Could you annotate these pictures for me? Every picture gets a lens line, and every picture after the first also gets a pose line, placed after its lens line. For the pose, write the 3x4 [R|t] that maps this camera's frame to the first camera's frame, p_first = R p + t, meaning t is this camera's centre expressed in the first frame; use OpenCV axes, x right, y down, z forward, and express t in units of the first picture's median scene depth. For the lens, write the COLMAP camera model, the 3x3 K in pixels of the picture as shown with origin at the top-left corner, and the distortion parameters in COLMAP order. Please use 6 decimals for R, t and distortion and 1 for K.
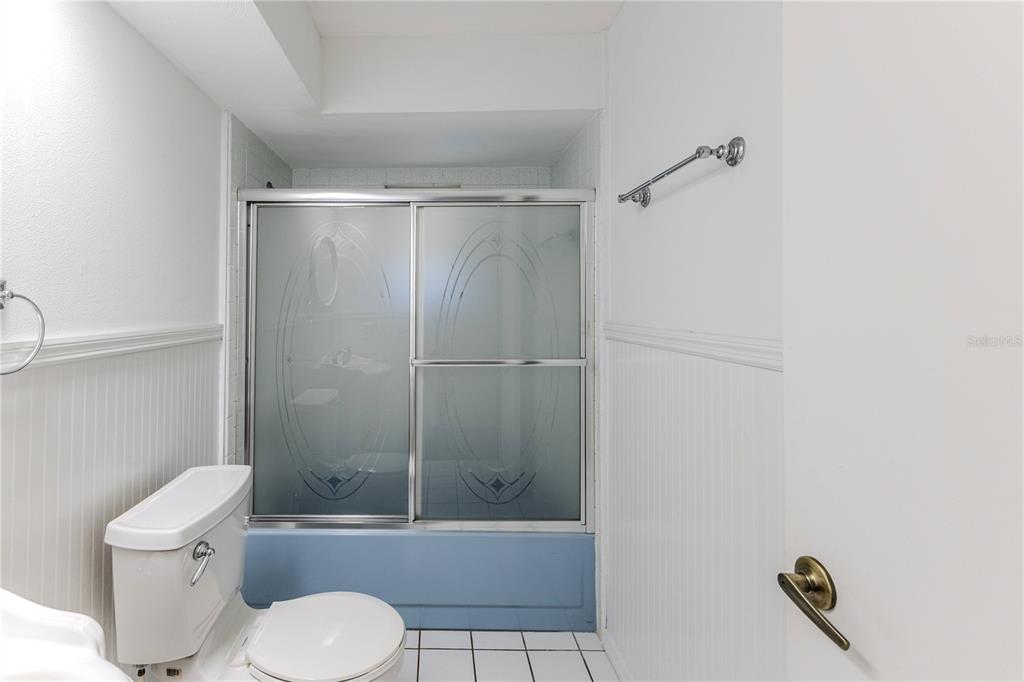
lens RADIAL K [[470.9, 0, 432.7], [0, 470.9, 302.7], [0, 0, 1]] dist [0.001544, 0.000495]
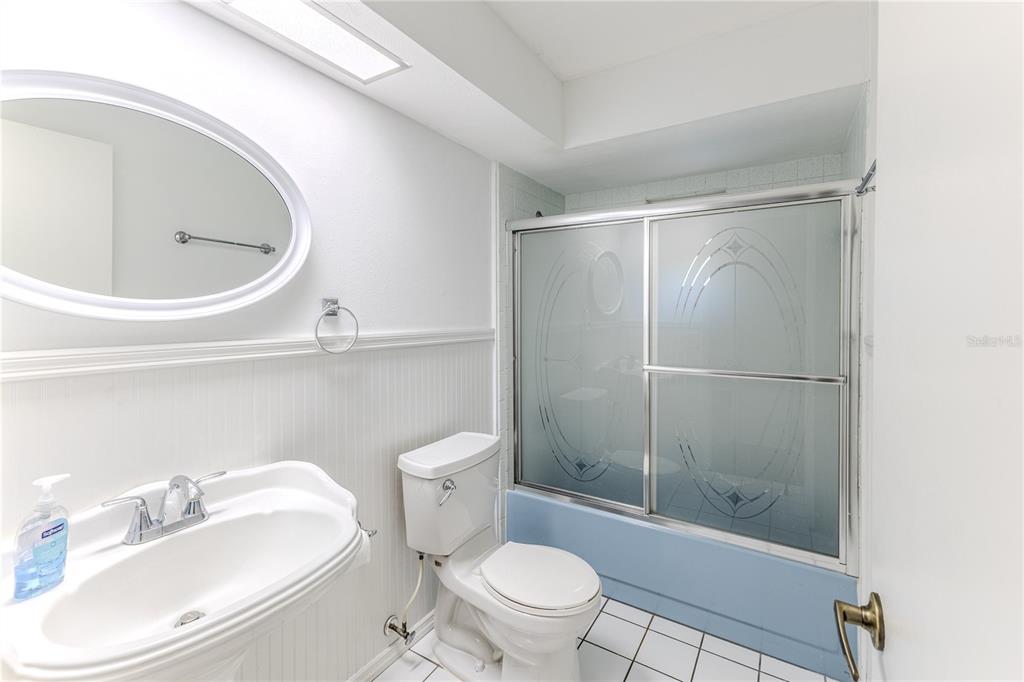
lens RADIAL K [[443.3, 0, 511.8], [0, 443.3, 333.0], [0, 0, 1]] dist [-0.002602, -0.000228]
pose [[0.852721, 0.026185, -0.521710, 0.221002], [-0.001353, 0.998850, 0.047923, -0.000844], [0.522365, -0.040159, 0.851776, -0.014732]]
